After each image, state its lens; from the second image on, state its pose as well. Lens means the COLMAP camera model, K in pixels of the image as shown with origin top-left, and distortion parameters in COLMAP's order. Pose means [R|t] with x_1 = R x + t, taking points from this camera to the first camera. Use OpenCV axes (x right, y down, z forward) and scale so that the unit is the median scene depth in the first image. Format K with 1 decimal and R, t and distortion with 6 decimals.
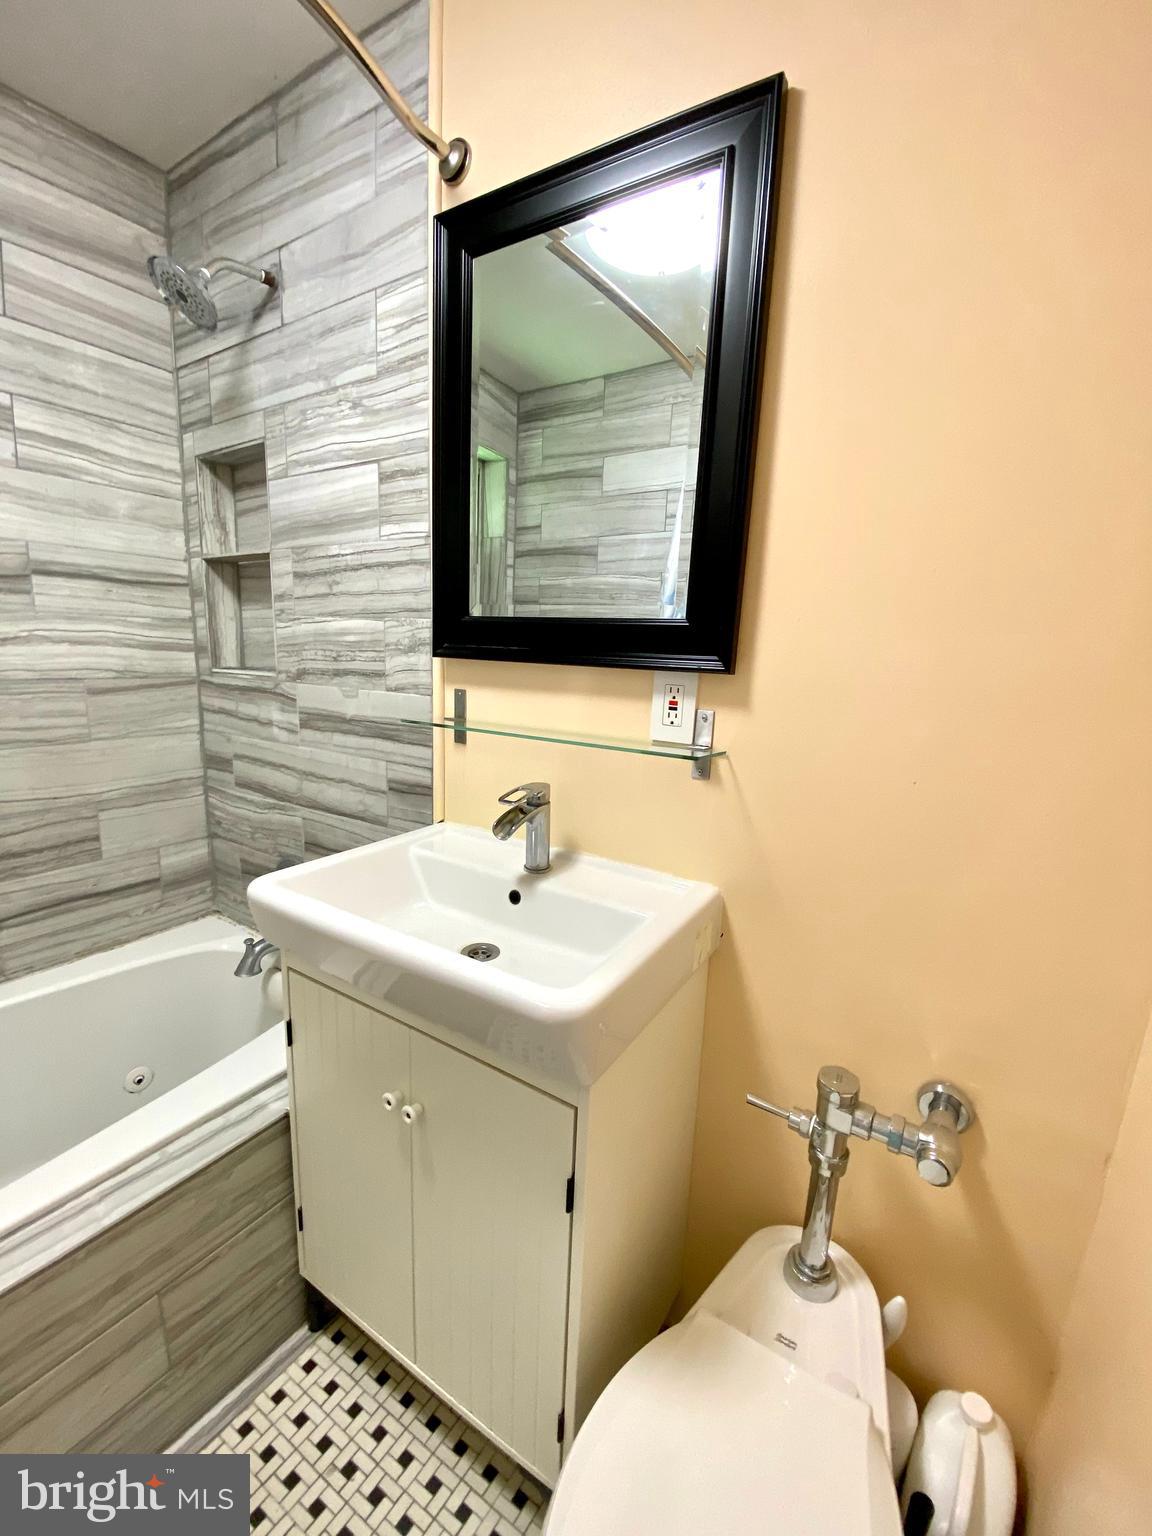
lens RADIAL K [[624.5, 0, 577.5], [0, 624.5, 769.9], [0, 0, 1]] dist [0.025511, -0.023520]
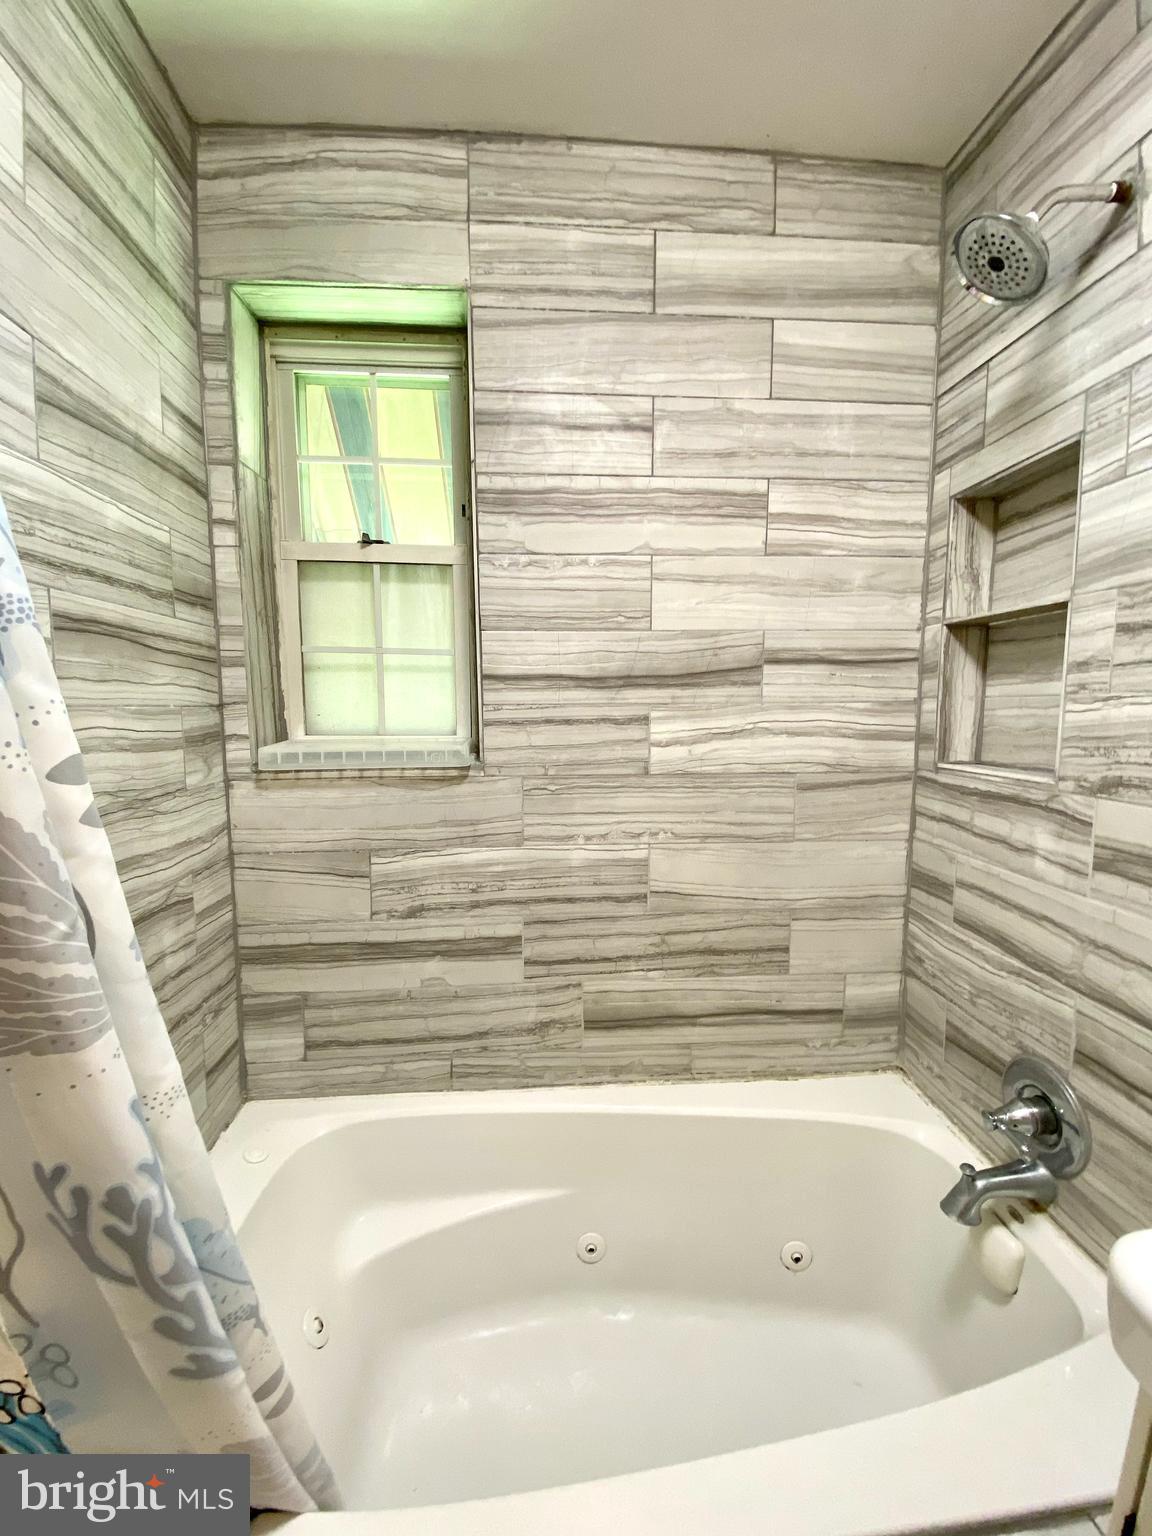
lens RADIAL K [[624.5, 0, 577.5], [0, 624.5, 769.9], [0, 0, 1]] dist [0.025511, -0.023520]
pose [[0.601954, 0.047810, -0.797098, -0.249085], [-0.123846, 0.991717, -0.034043, -0.077368], [0.788869, 0.119210, 0.602889, 0.201600]]
